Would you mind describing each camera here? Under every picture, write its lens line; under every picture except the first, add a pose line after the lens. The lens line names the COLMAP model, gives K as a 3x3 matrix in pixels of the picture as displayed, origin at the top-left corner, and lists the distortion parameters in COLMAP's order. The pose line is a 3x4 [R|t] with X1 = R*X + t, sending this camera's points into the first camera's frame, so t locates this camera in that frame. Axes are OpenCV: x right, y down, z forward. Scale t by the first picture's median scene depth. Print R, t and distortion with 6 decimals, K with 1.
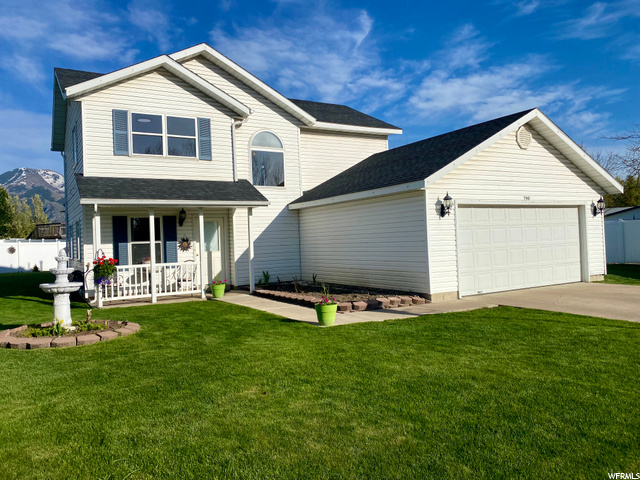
lens RADIAL K [[481.0, 0, 321.2], [0, 481.0, 234.8], [0, 0, 1]] dist [0.005586, -0.014715]
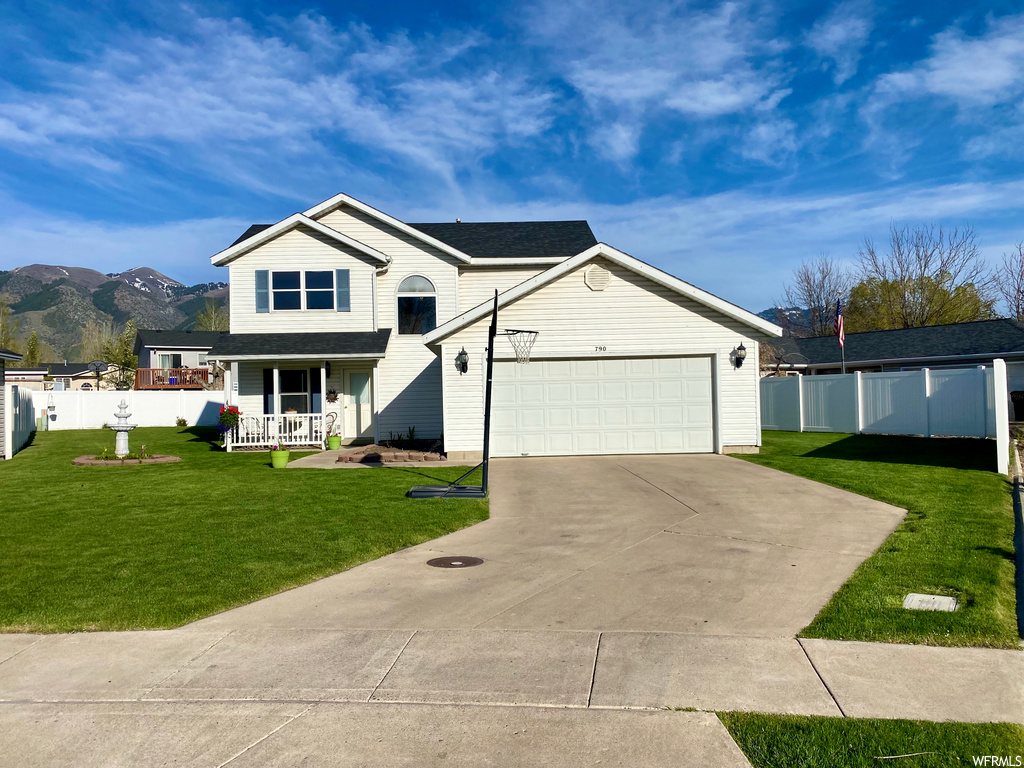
lens RADIAL K [[779.4, 0, 514.0], [0, 779.4, 378.5], [0, 0, 1]] dist [0.097263, -0.176848]
pose [[0.874751, 0.005673, -0.484539, 0.864722], [-0.005040, 0.999984, 0.002608, -0.023561], [0.484546, 0.000161, 0.874766, -0.245113]]
